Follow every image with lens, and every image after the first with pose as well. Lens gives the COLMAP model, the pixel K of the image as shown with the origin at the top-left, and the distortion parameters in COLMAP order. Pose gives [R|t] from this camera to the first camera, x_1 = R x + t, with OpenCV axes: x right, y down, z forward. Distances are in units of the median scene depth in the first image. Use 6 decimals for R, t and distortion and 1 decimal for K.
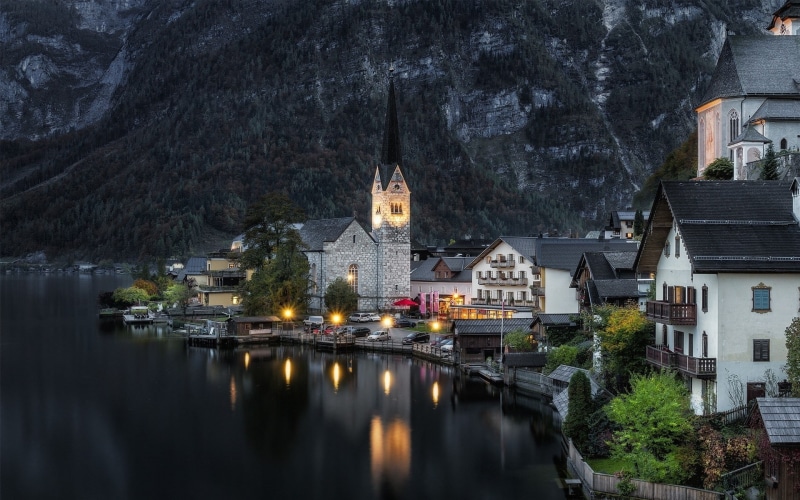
lens RADIAL K [[789.3, 0, 652.0], [0, 789.3, 248.9], [0, 0, 1]] dist [-0.008929, 0.000412]
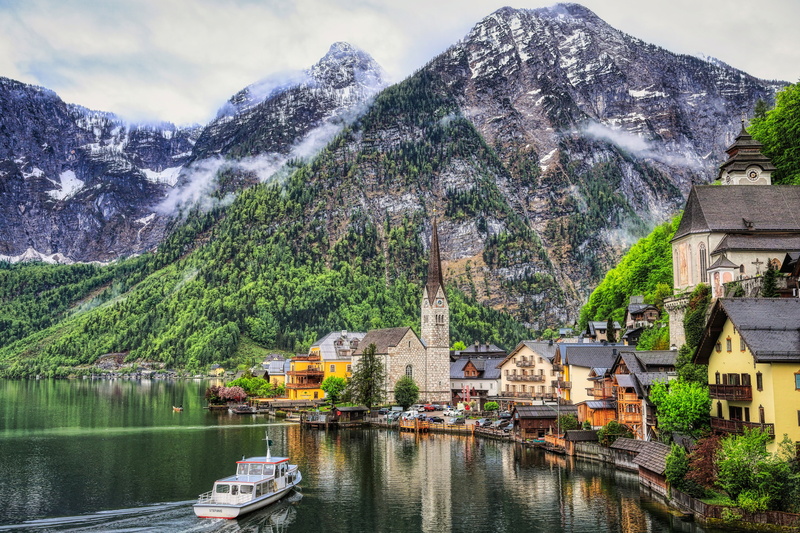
lens RADIAL K [[918.0, 0, 373.8], [0, 918.0, 268.1], [0, 0, 1]] dist [0.033805, 0.035567]
pose [[0.996595, 0.000455, 0.082457, -0.473114], [0.008793, 0.993698, -0.111749, 0.024946], [-0.081988, 0.112094, 0.990310, -0.380355]]
